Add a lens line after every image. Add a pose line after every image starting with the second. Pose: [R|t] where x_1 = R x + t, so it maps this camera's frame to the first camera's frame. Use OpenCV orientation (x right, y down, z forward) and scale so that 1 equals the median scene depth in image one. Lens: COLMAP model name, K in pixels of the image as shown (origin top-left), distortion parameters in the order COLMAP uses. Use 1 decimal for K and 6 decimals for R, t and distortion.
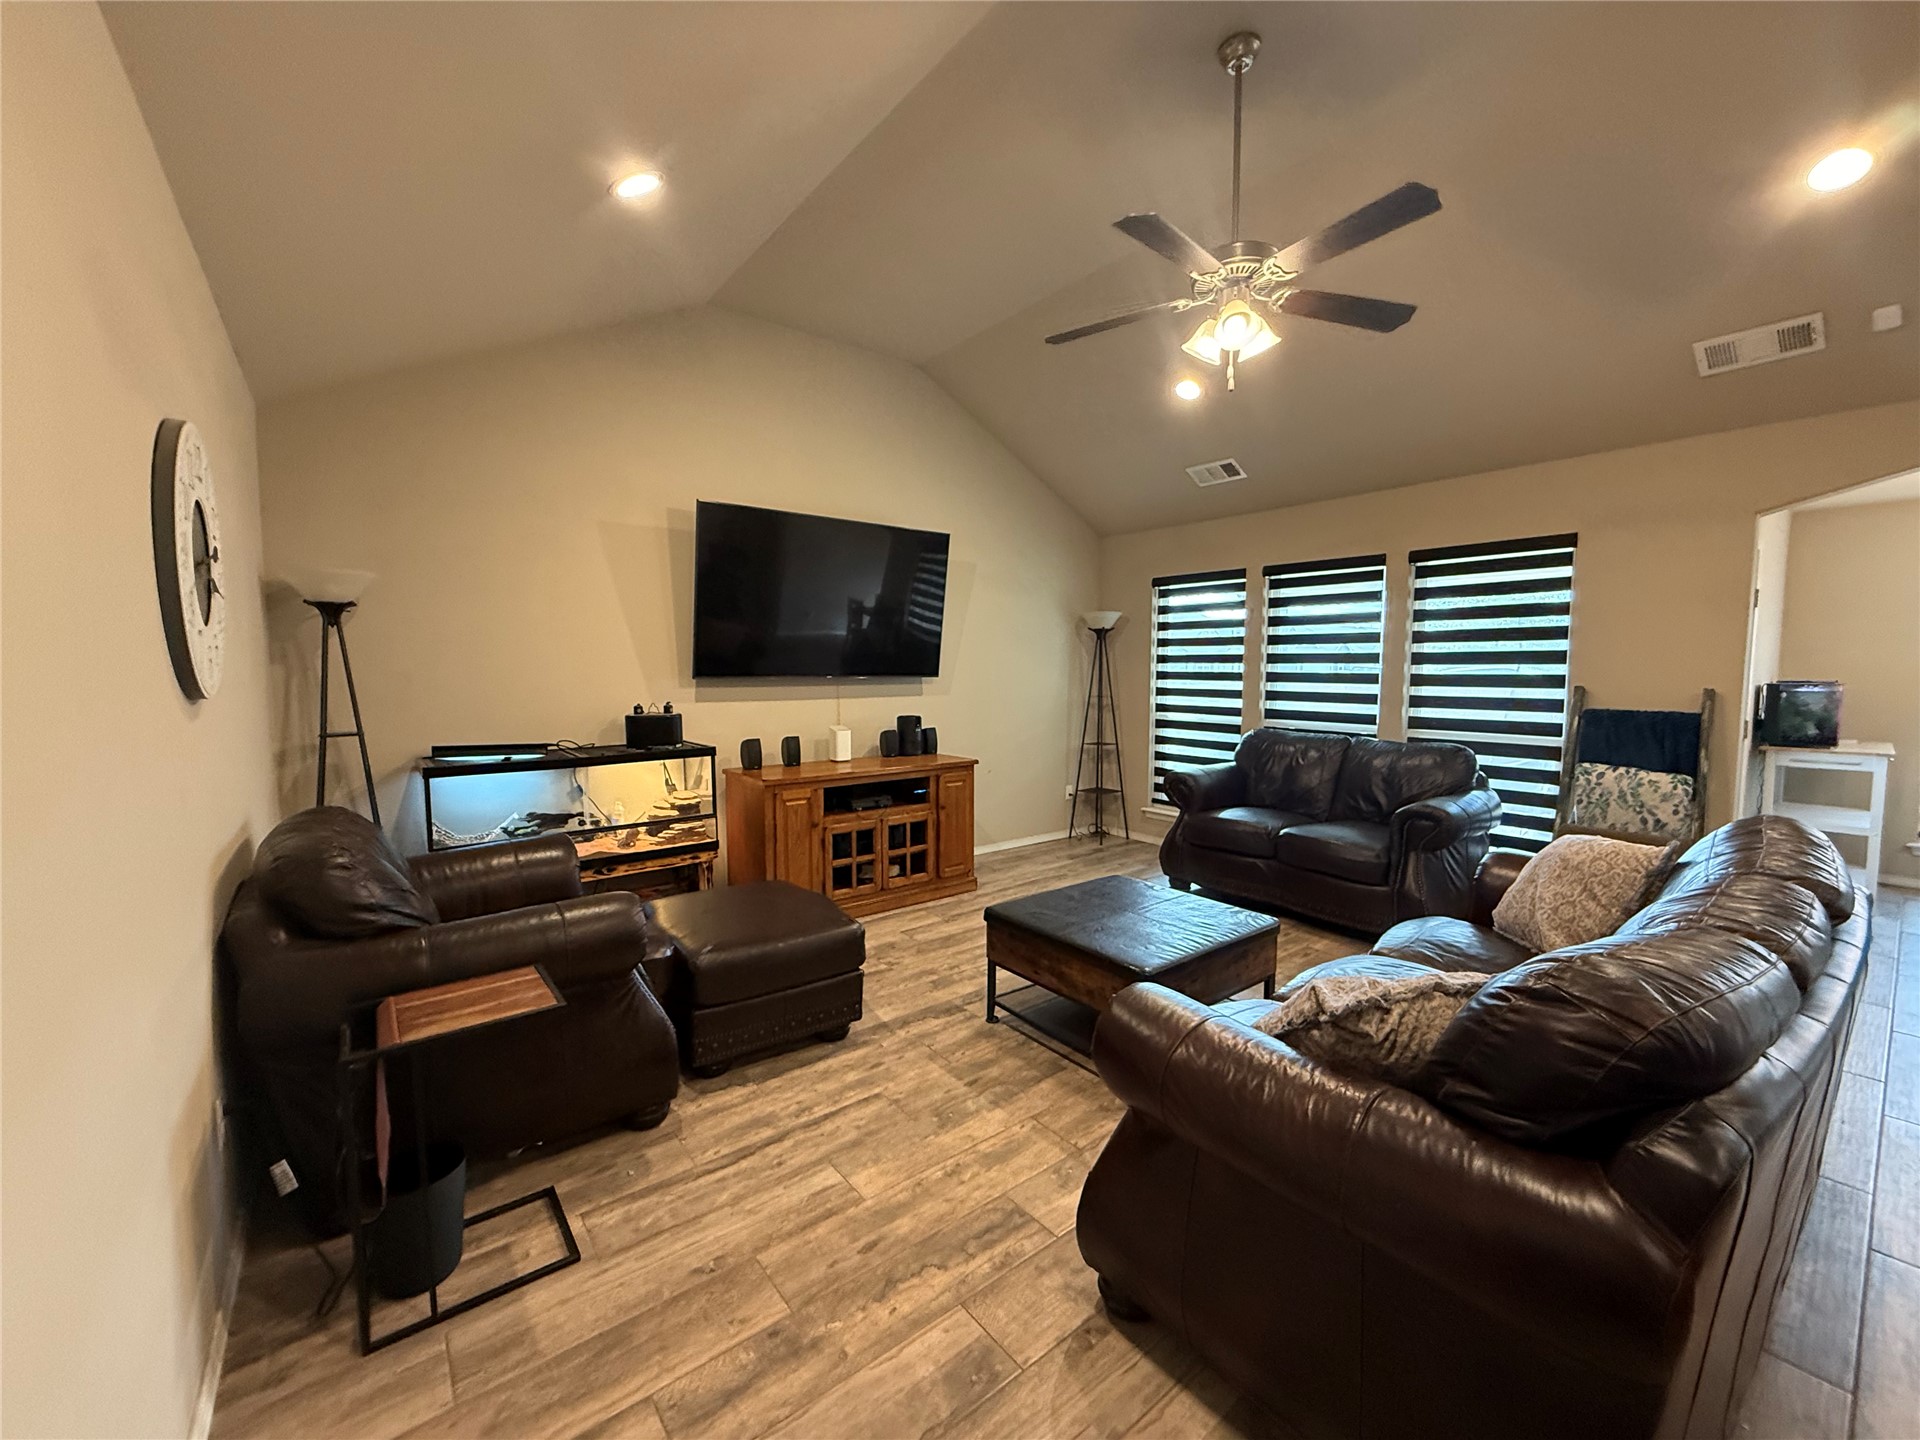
lens RADIAL K [[763.6, 0, 959.0], [0, 763.6, 718.8], [0, 0, 1]] dist [0.000042, 0.000416]
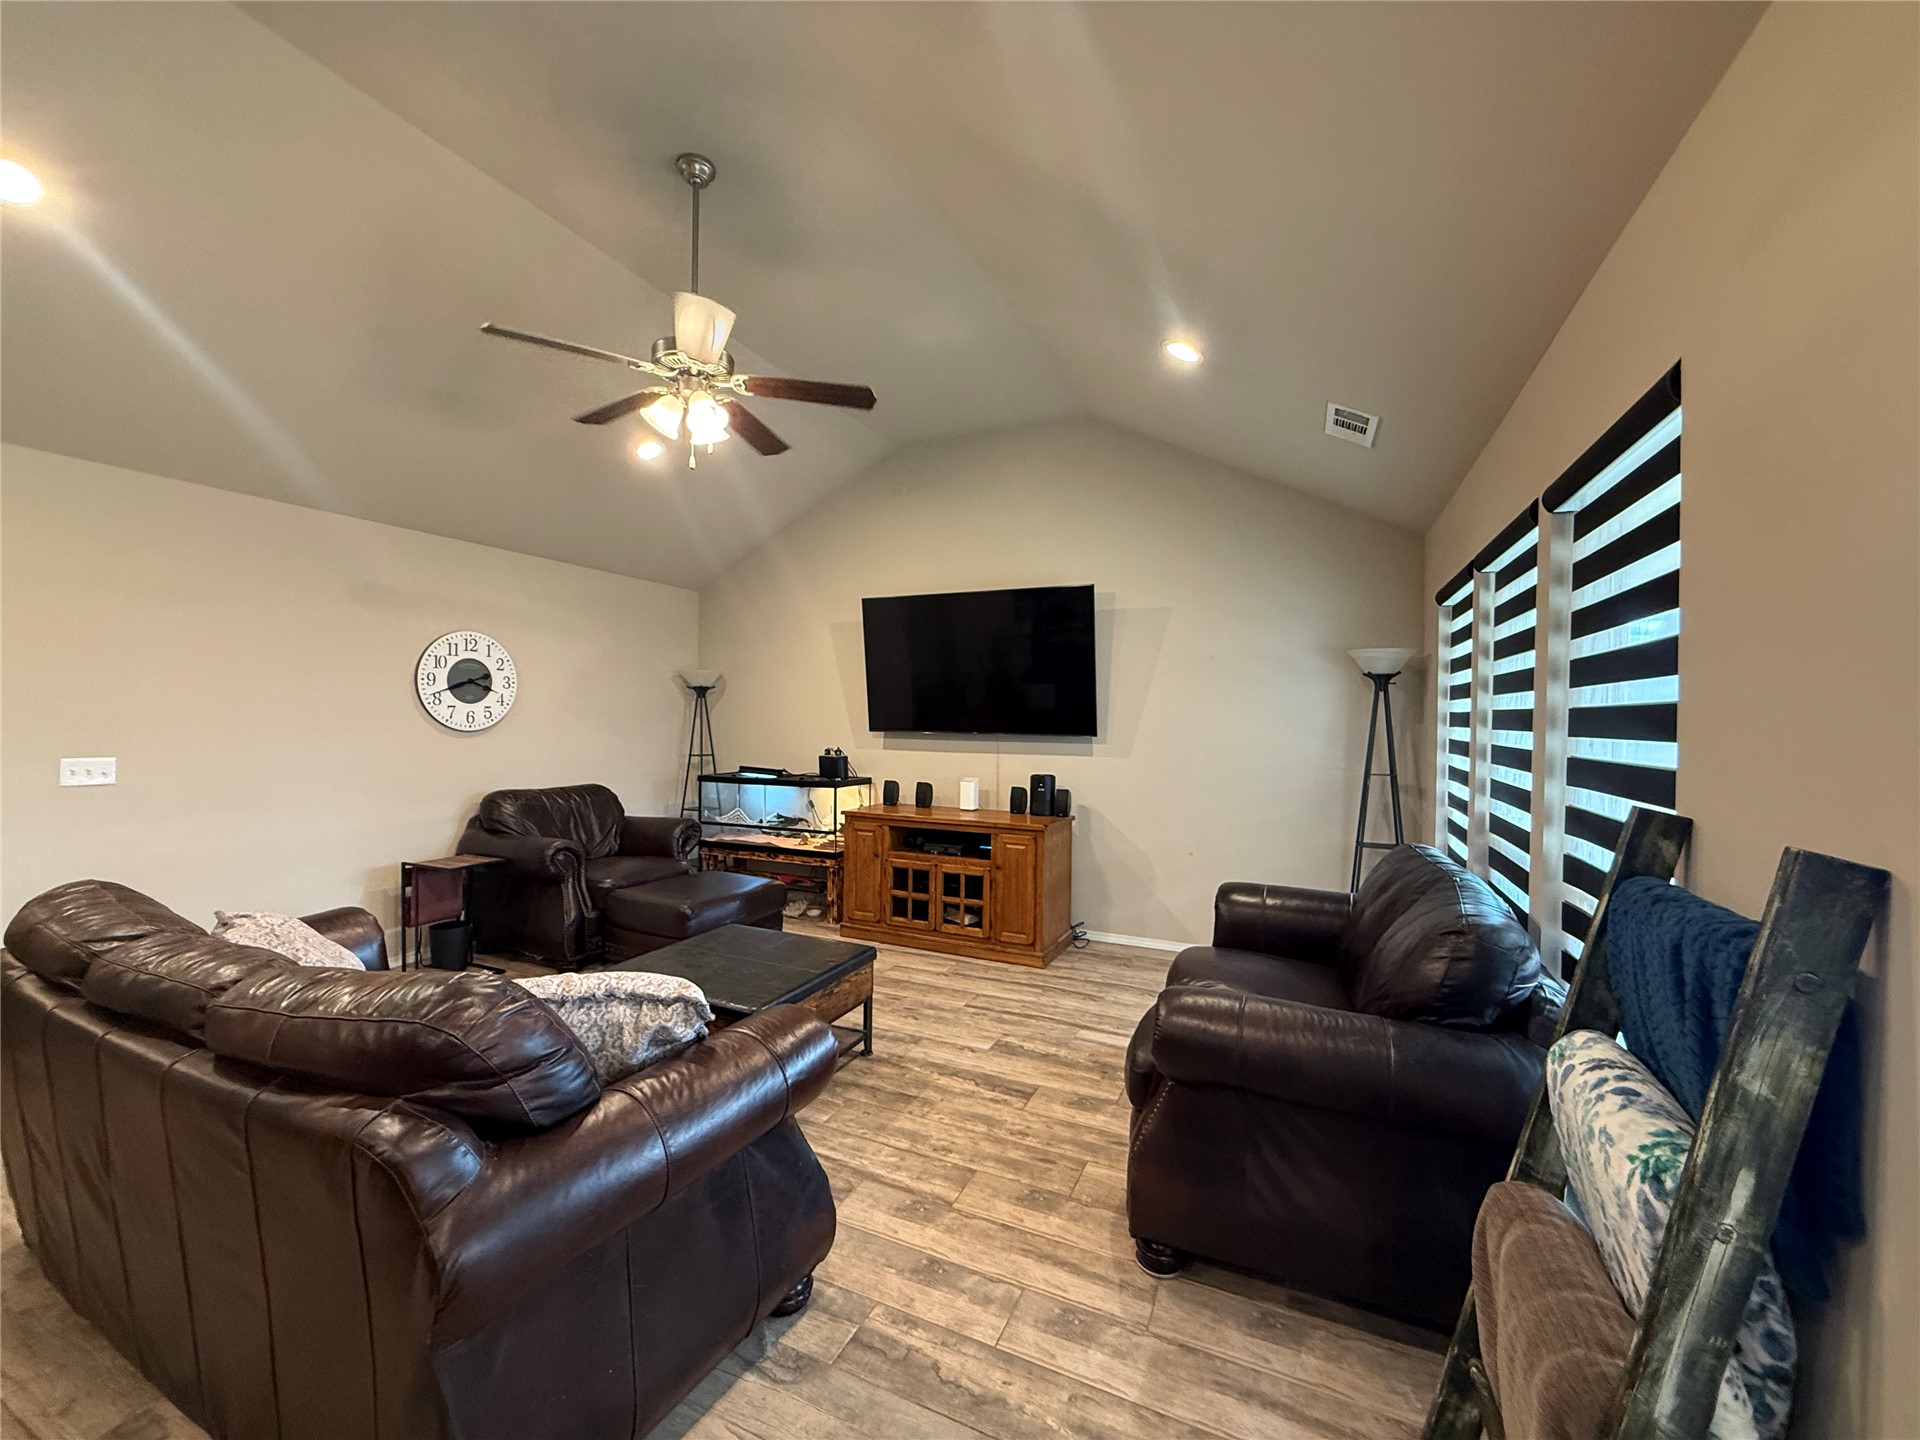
lens RADIAL K [[763.6, 0, 945.1], [0, 763.6, 716.0], [0, 0, 1]] dist [0.000042, 0.000416]
pose [[0.453135, 0.002982, -0.891437, 0.941705], [-0.073338, 0.996729, -0.033945, -0.045722], [0.888420, 0.080758, 0.451872, 0.545588]]
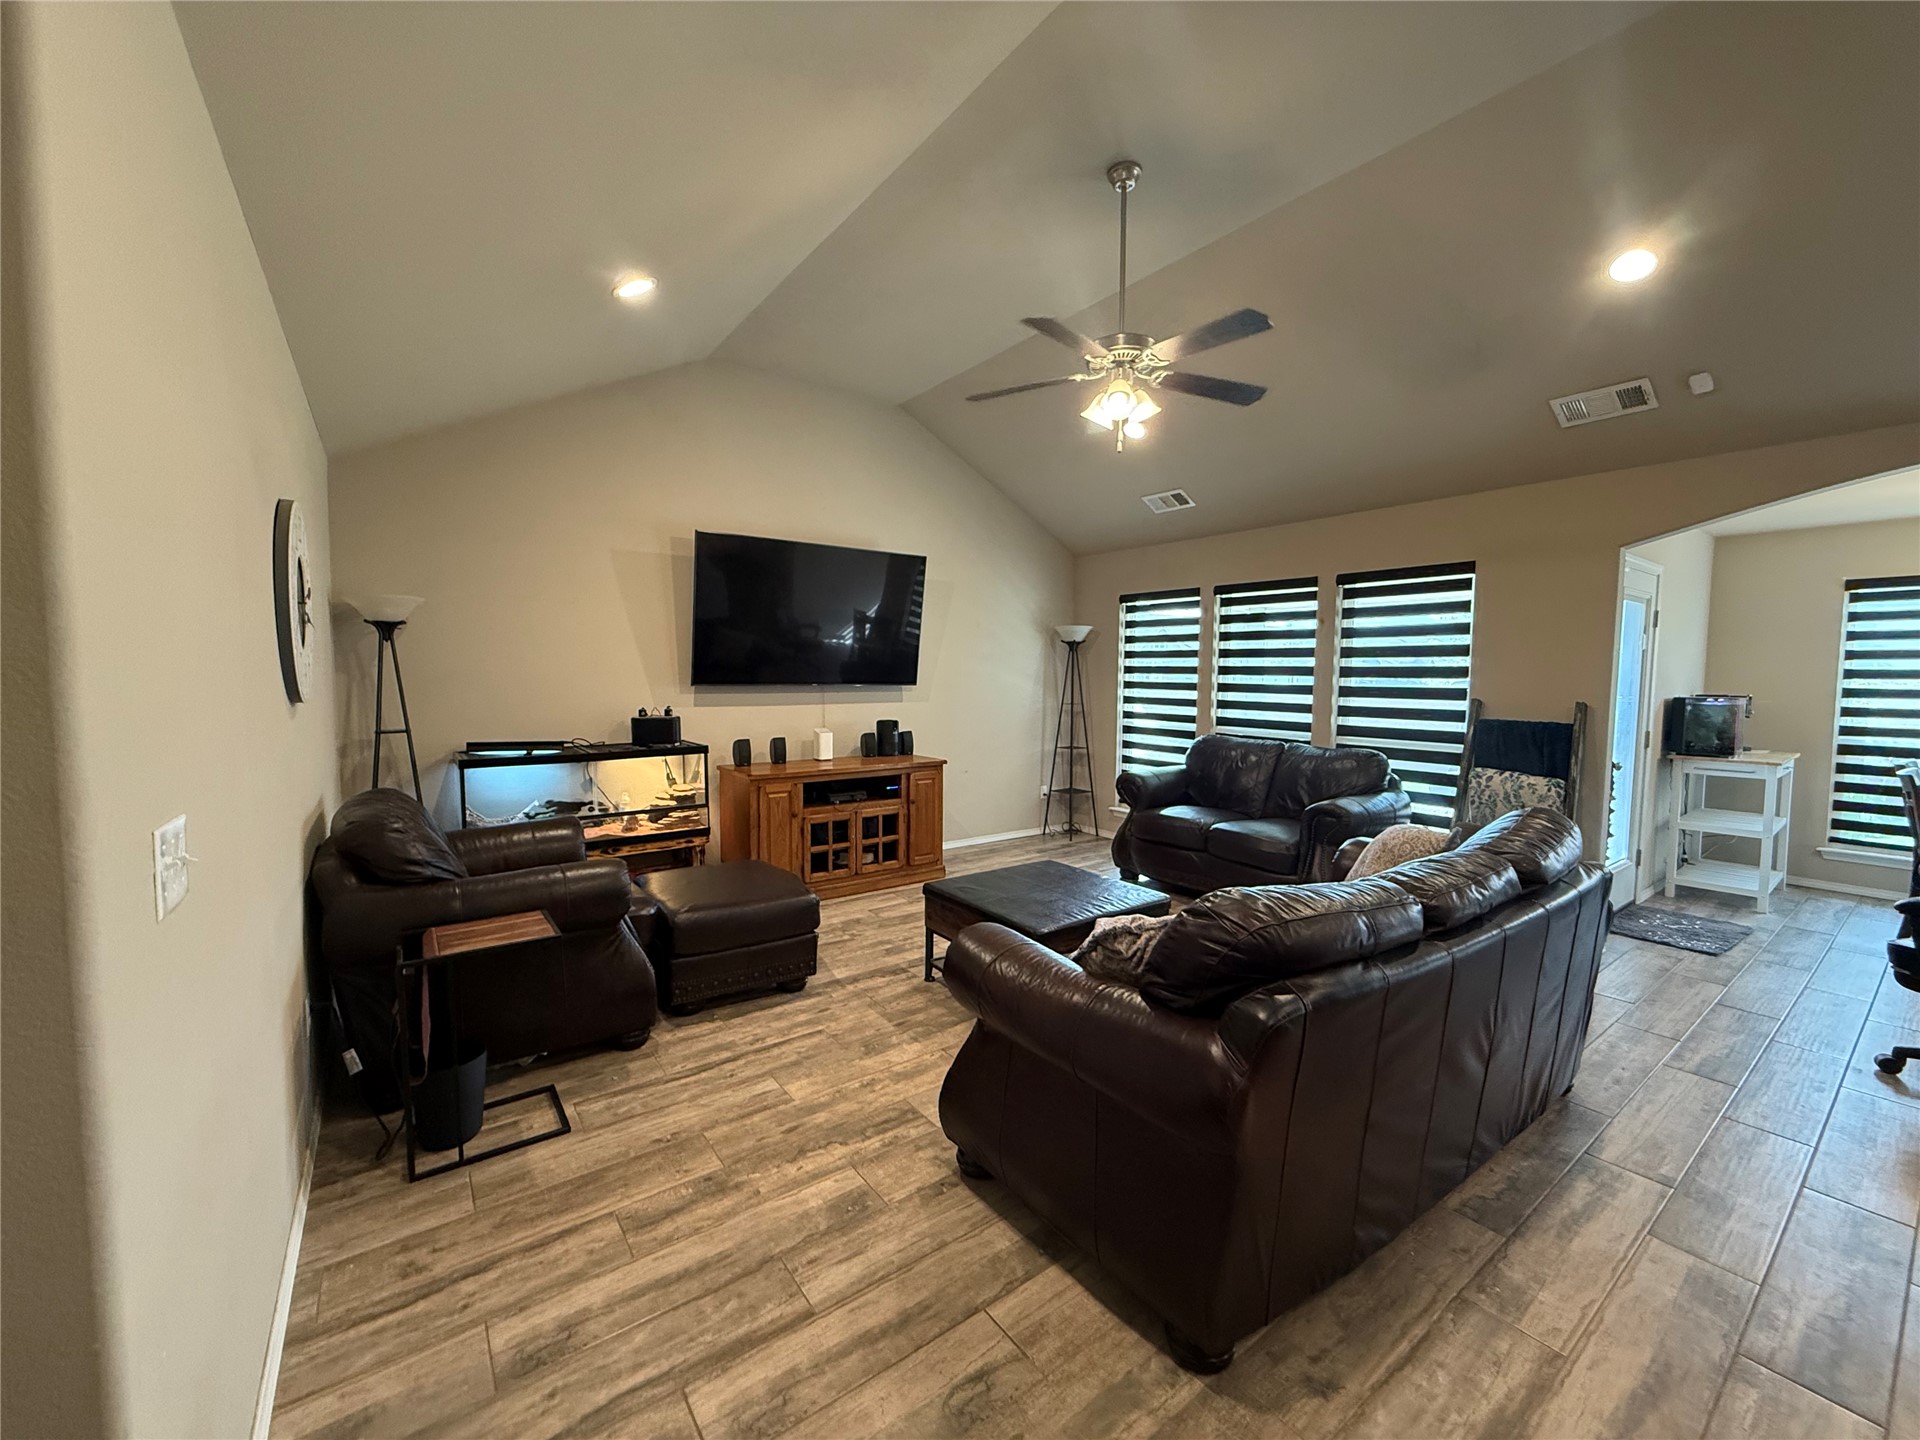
lens RADIAL K [[763.6, 0, 959.1], [0, 763.6, 717.5], [0, 0, 1]] dist [0.000042, 0.000416]
pose [[0.999418, 0.008824, -0.032942, 0.093967], [-0.009085, 0.999928, -0.007805, 0.000268], [0.032871, 0.008100, 0.999427, -0.133056]]
